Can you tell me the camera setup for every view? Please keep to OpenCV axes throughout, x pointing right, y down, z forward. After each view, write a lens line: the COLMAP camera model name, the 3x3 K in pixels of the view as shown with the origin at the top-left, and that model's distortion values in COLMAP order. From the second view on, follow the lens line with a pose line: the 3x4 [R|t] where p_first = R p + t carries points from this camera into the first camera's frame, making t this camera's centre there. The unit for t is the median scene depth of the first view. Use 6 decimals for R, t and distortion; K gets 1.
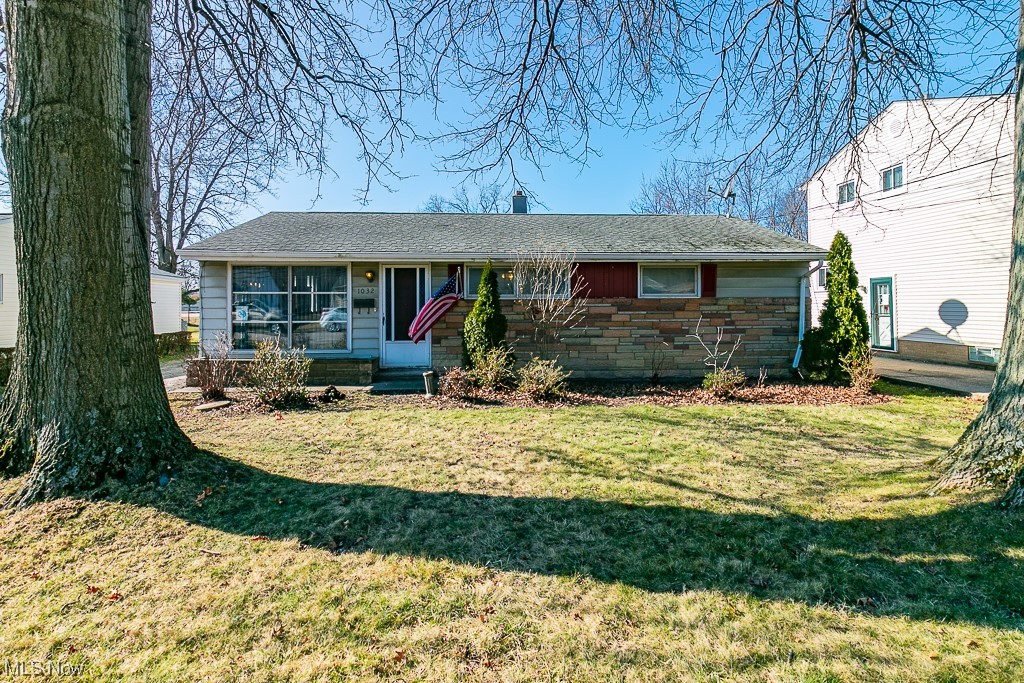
lens RADIAL K [[500.2, 0, 510.8], [0, 500.2, 299.4], [0, 0, 1]] dist [-0.002287, -0.000274]
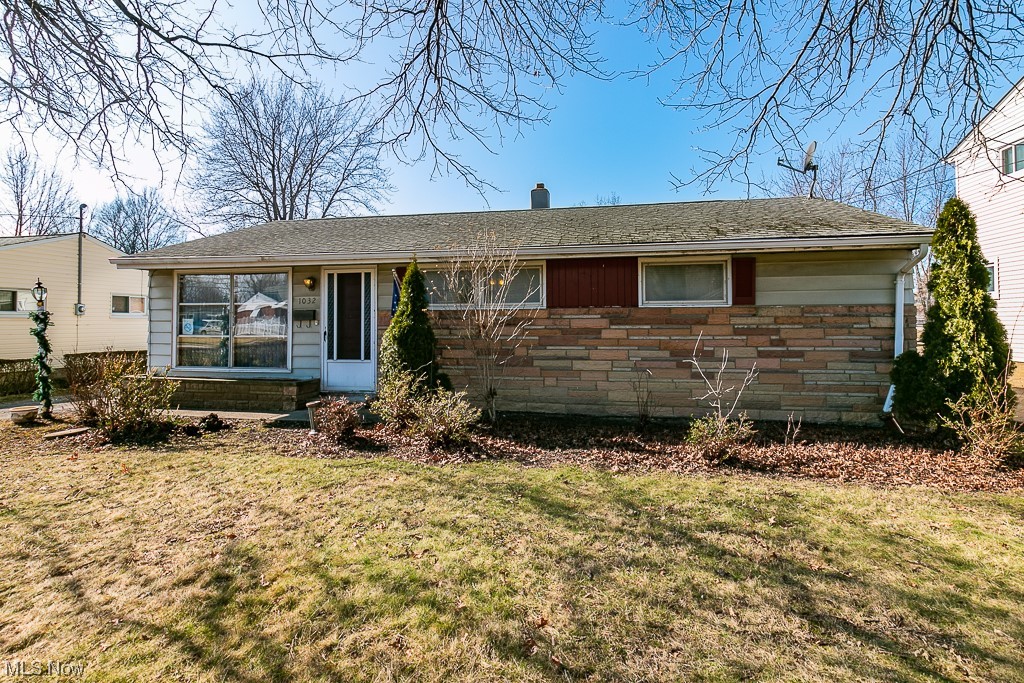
lens RADIAL K [[496.2, 0, 529.2], [0, 496.2, 308.5], [0, 0, 1]] dist [-0.002533, -0.000252]
pose [[0.971790, -0.006194, -0.235767, 0.278167], [0.002058, 0.999840, -0.017784, 0.012434], [0.235839, 0.016797, 0.971647, 0.269218]]
